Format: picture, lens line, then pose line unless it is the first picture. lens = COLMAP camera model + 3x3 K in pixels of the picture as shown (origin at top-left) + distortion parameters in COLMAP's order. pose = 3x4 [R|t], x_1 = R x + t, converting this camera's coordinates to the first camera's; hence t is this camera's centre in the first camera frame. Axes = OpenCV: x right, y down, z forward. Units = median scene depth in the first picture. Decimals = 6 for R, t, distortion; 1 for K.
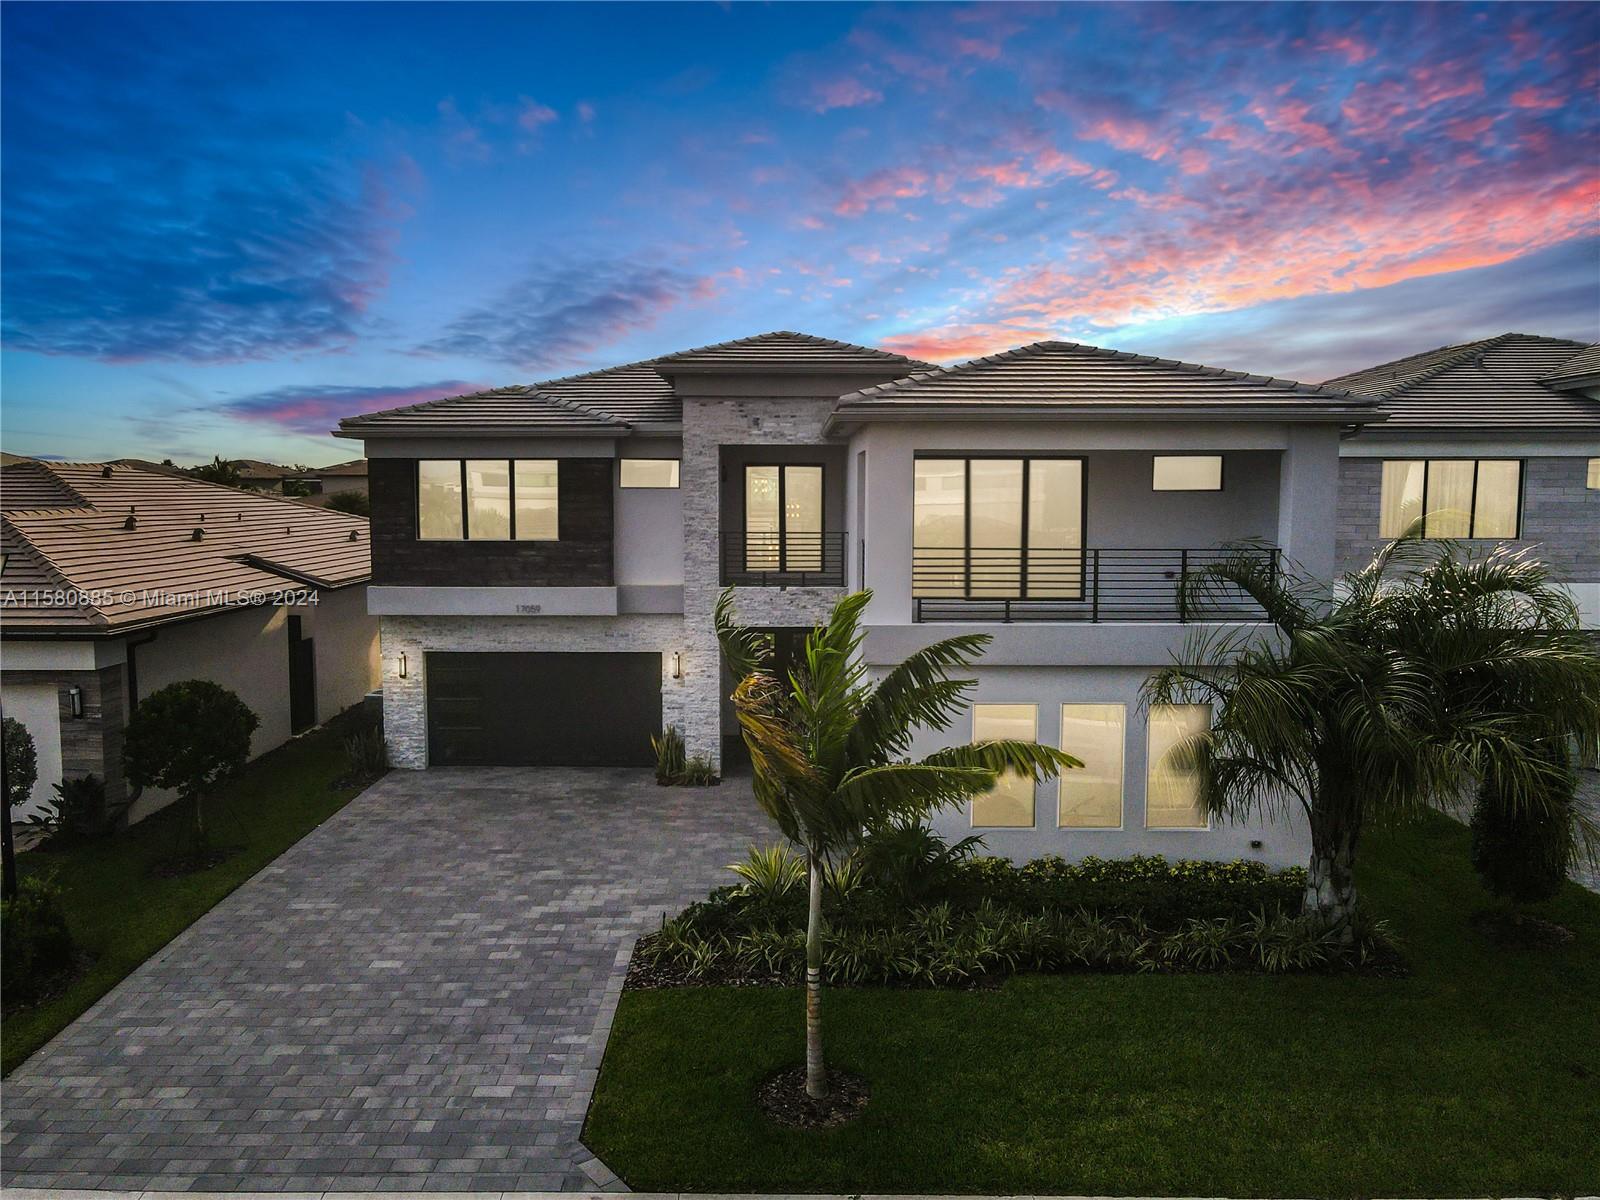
lens RADIAL K [[1206.6, 0, 787.9], [0, 1206.6, 593.1], [0, 0, 1]] dist [-0.006821, 0.021310]
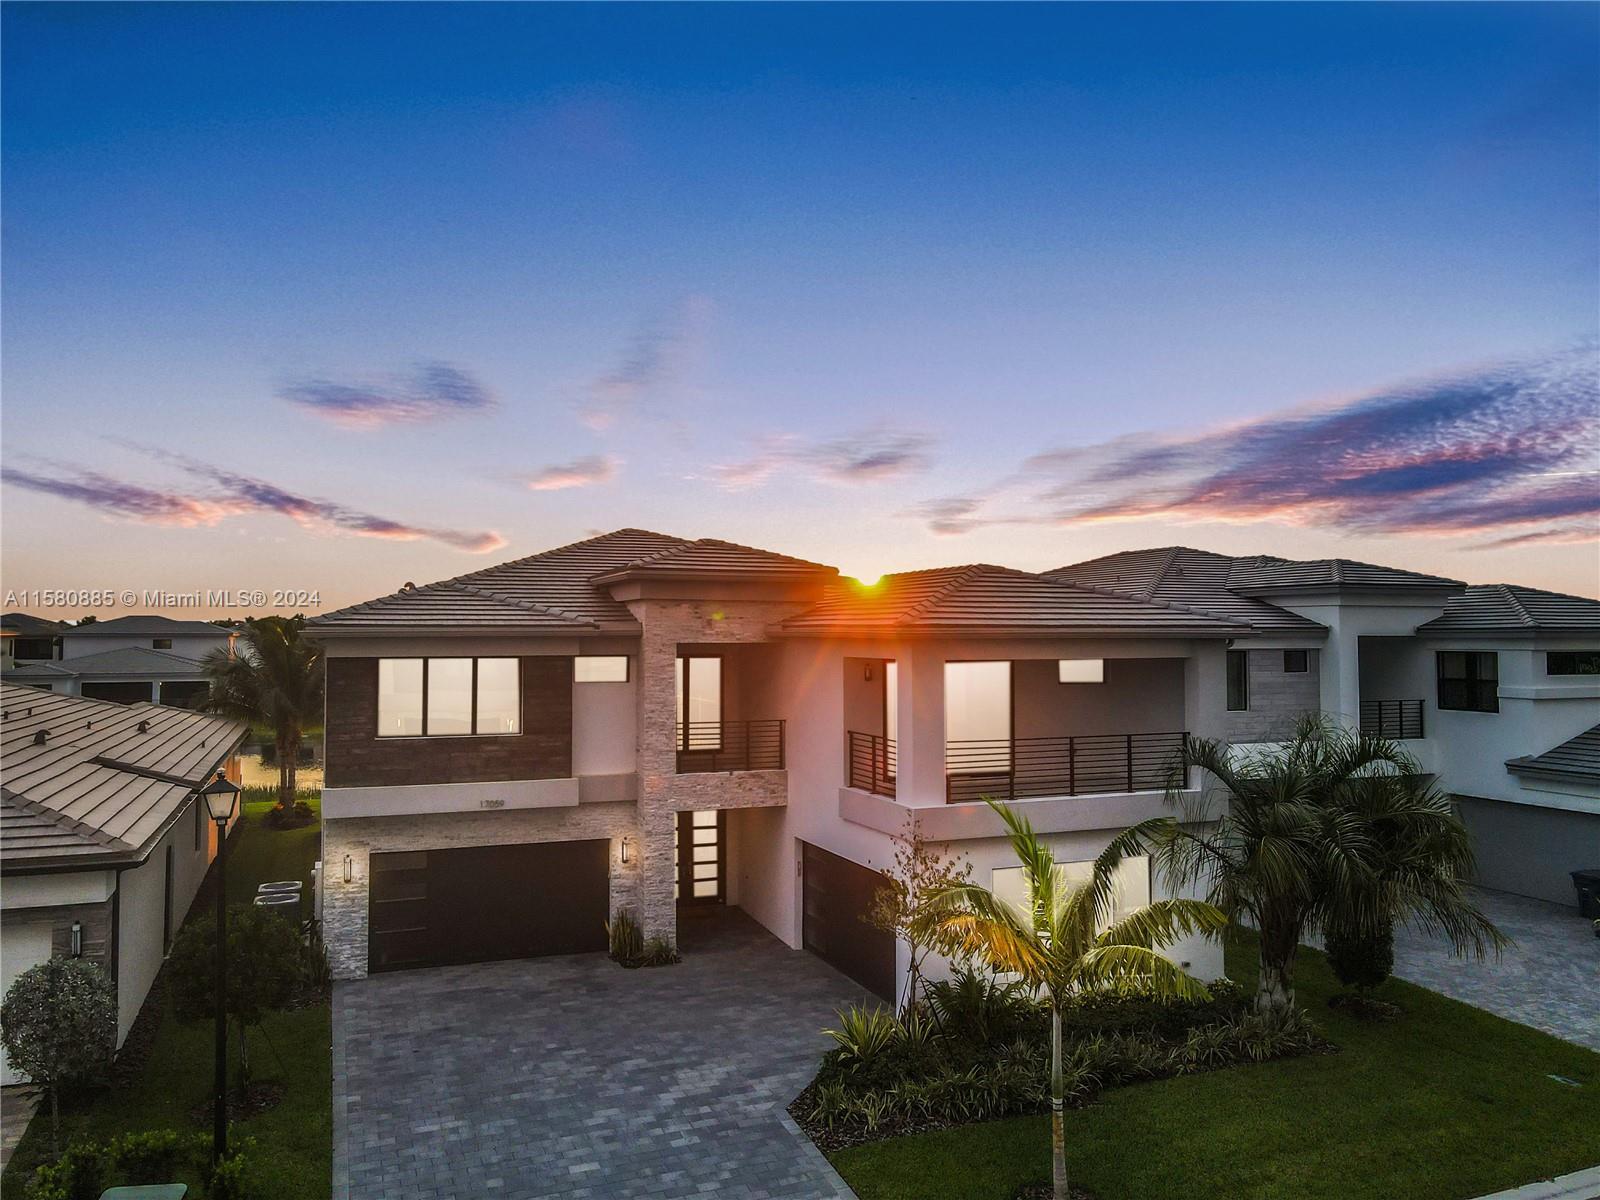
lens RADIAL K [[1206.6, 0, 793.8], [0, 1206.6, 589.5], [0, 0, 1]] dist [-0.006821, 0.021310]
pose [[0.927265, 0.012499, 0.374198, -0.416545], [0.034866, 0.992217, -0.119540, -0.041463], [-0.372780, 0.123892, 0.919612, -0.062307]]
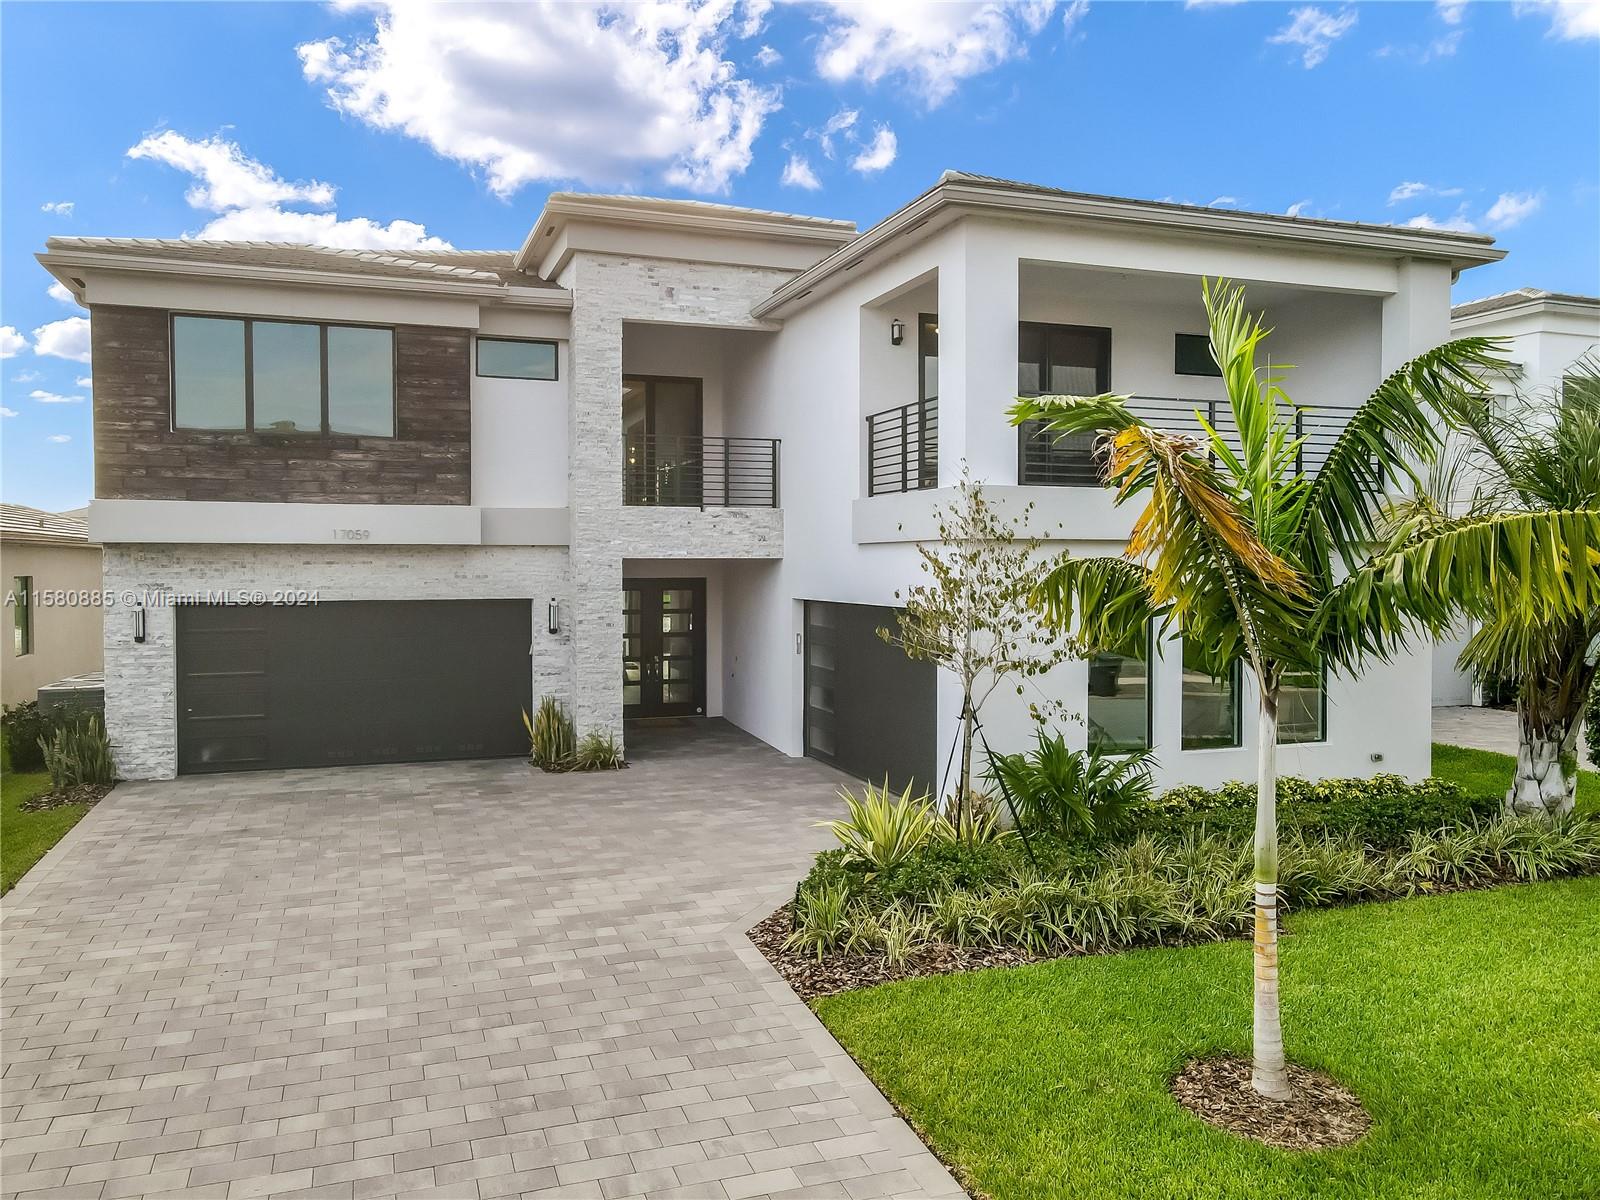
lens RADIAL K [[1206.6, 0, 793.7], [0, 1206.6, 595.1], [0, 0, 1]] dist [-0.006821, 0.021310]
pose [[0.938496, -0.009270, 0.345165, -0.248065], [0.032363, 0.997601, -0.061201, 0.114597], [-0.343770, 0.068608, 0.936544, 0.293028]]
